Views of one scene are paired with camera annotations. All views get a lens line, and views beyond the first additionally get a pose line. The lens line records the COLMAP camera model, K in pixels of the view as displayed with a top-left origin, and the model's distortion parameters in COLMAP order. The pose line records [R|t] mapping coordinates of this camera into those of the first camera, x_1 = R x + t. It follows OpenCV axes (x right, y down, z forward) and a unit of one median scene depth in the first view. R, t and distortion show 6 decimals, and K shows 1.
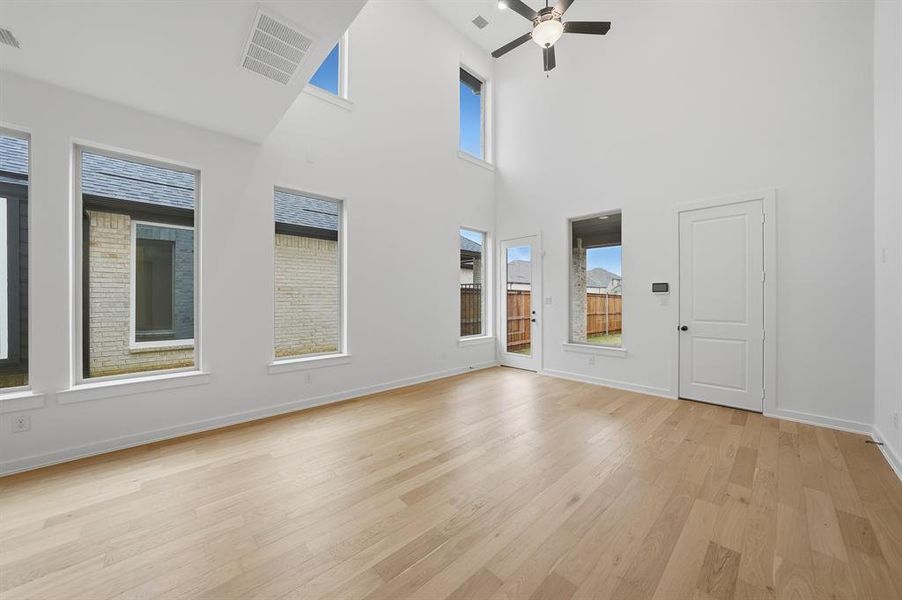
lens RADIAL K [[312.1, 0, 454.9], [0, 312.1, 298.6], [0, 0, 1]] dist [-0.028264, 0.006045]
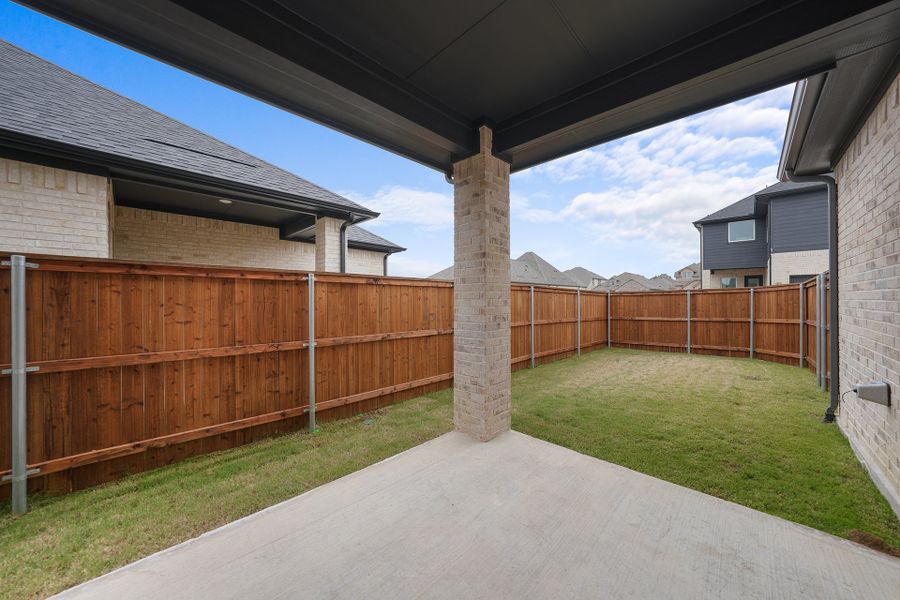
lens RADIAL K [[313.2, 0, 451.9], [0, 313.2, 298.6], [0, 0, 1]] dist [-0.028338, 0.006123]
pose [[0.999107, -0.000490, 0.042243, 0.341234], [0.000685, 0.999989, -0.004594, 0.008017], [-0.042241, 0.004619, 0.999097, 0.619923]]
